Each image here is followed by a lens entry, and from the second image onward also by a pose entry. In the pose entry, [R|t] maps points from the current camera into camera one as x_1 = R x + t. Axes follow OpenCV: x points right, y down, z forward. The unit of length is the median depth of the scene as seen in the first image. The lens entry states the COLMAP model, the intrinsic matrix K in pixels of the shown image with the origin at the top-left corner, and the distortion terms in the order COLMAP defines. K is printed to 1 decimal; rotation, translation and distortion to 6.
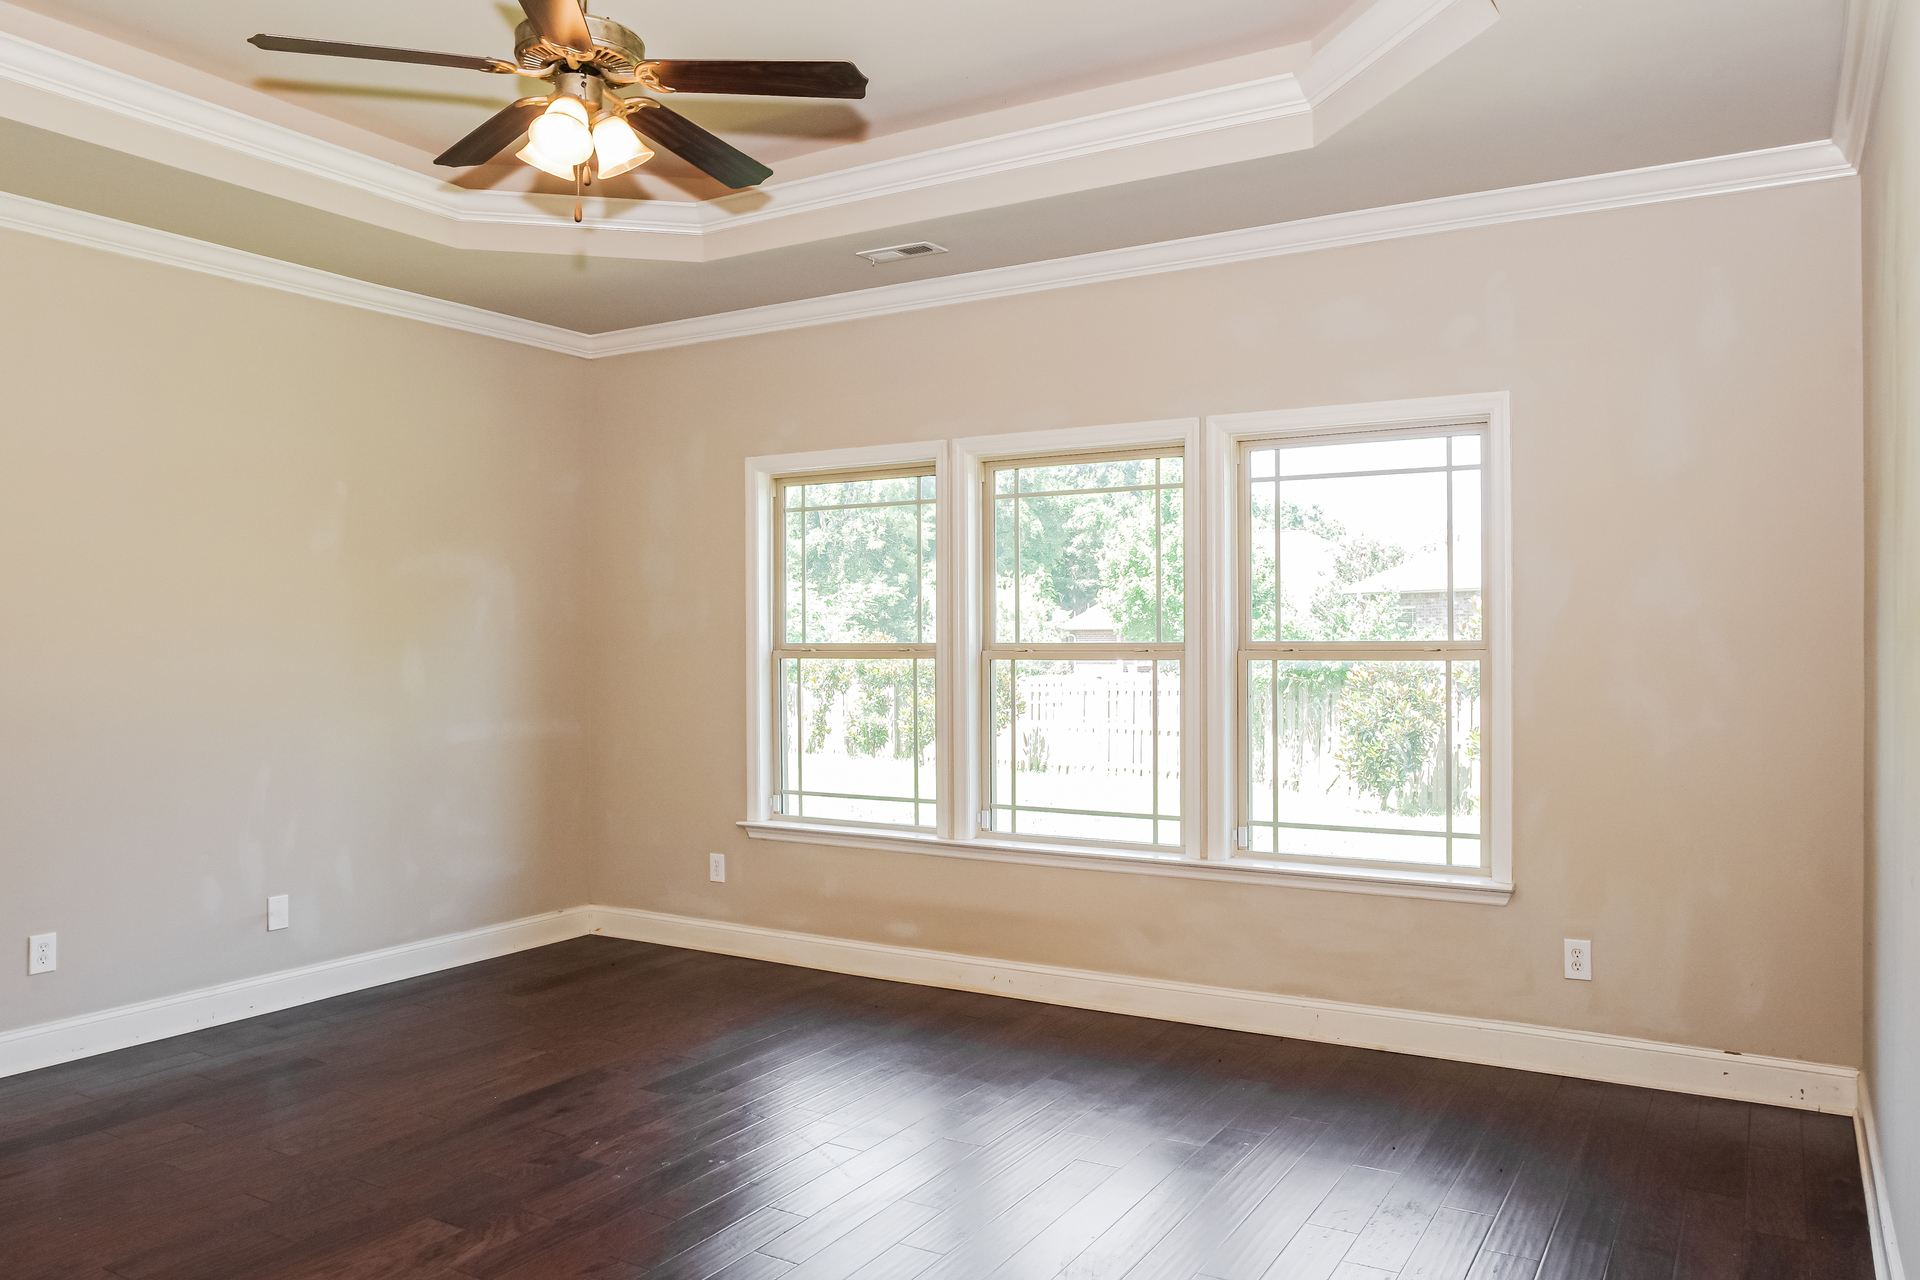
lens RADIAL K [[1377.3, 0, 957.8], [0, 1377.3, 573.1], [0, 0, 1]] dist [-0.036978, 0.007789]
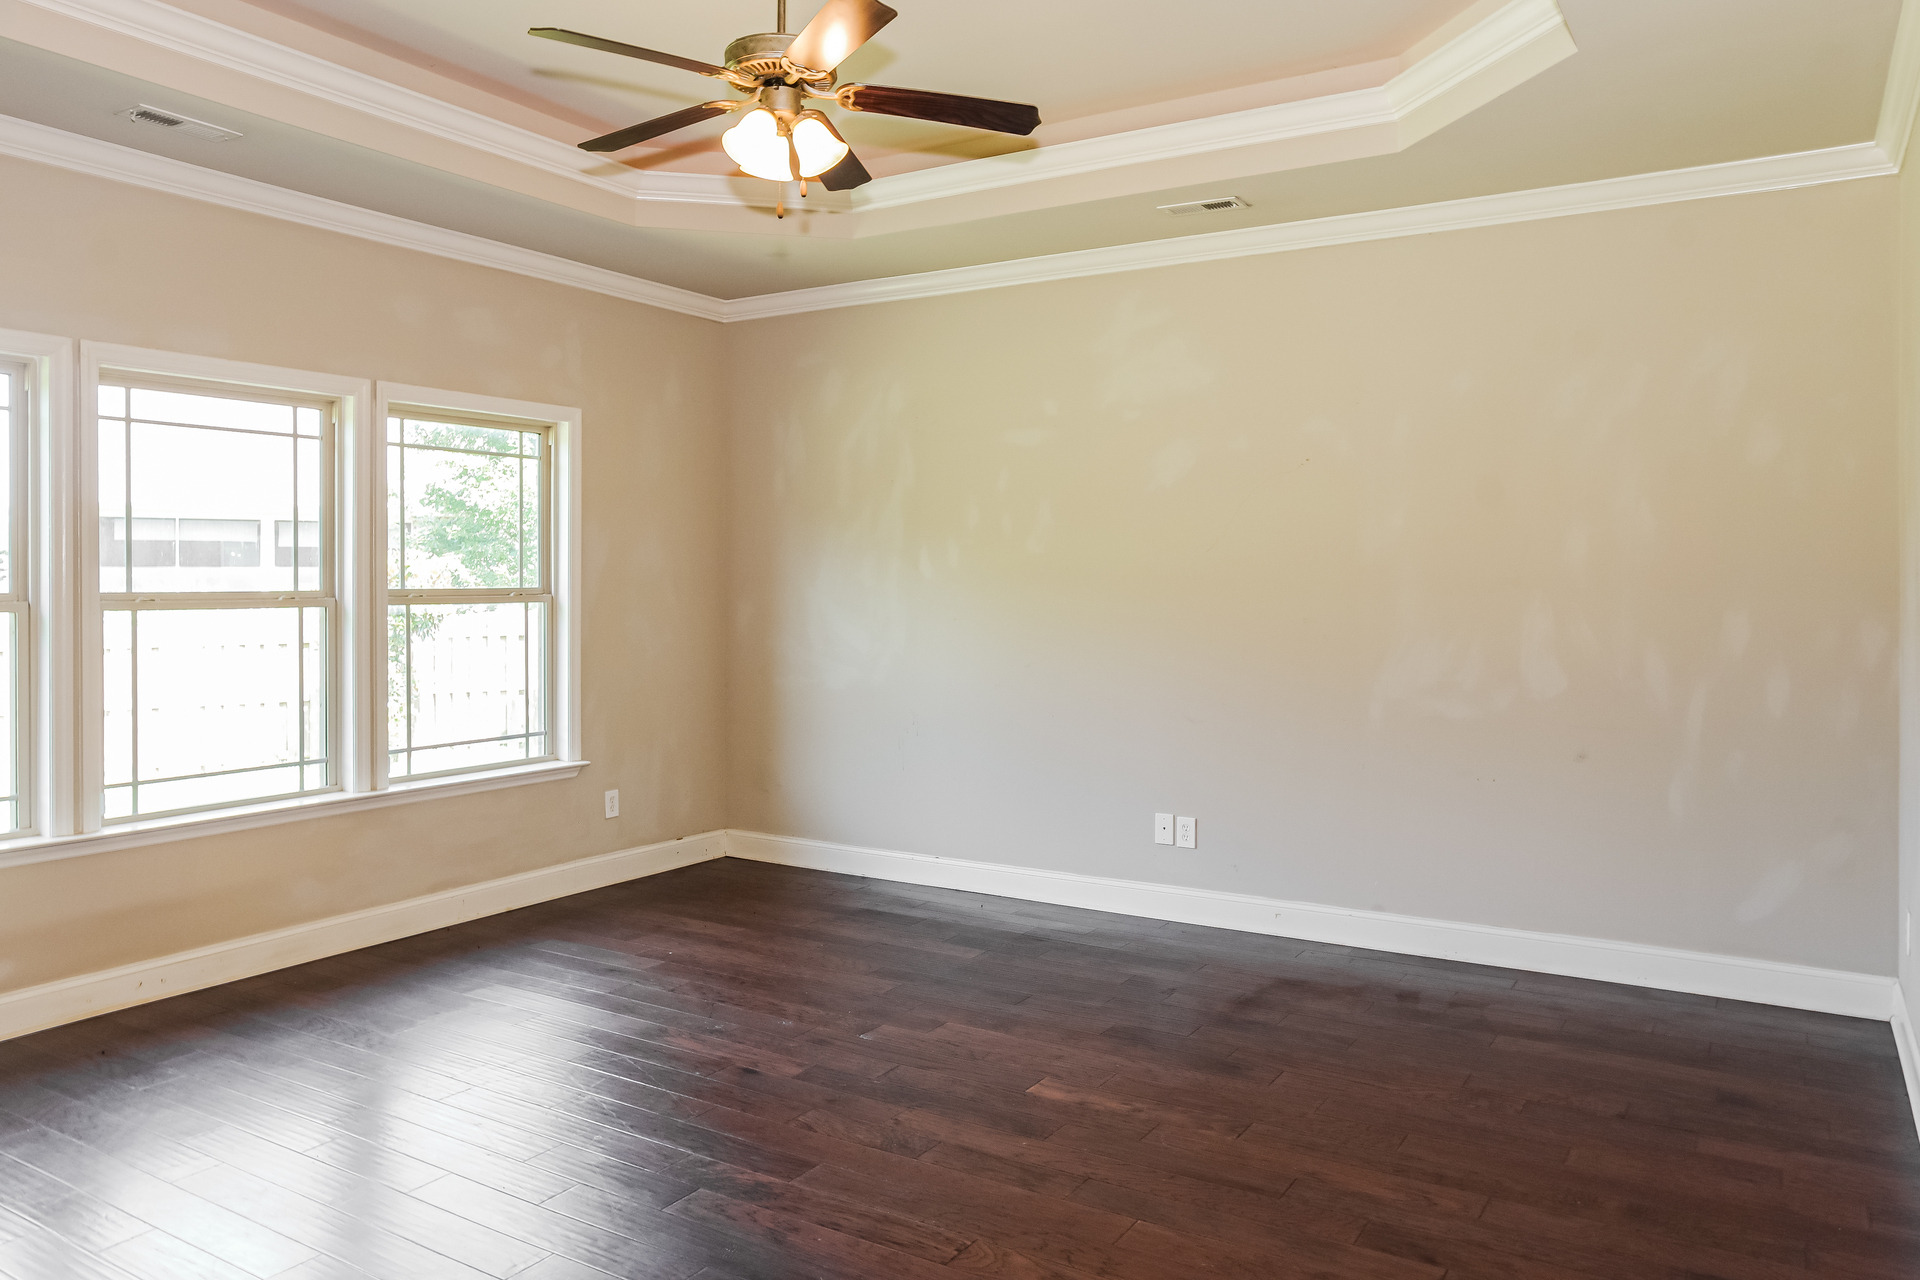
lens RADIAL K [[1377.3, 0, 957.8], [0, 1377.3, 573.1], [0, 0, 1]] dist [-0.036978, 0.007789]
pose [[0.018492, 0.010540, 0.999773, -0.925730], [-0.039547, 0.999170, -0.009803, 0.030927], [-0.999047, -0.039357, 0.018894, 0.552363]]
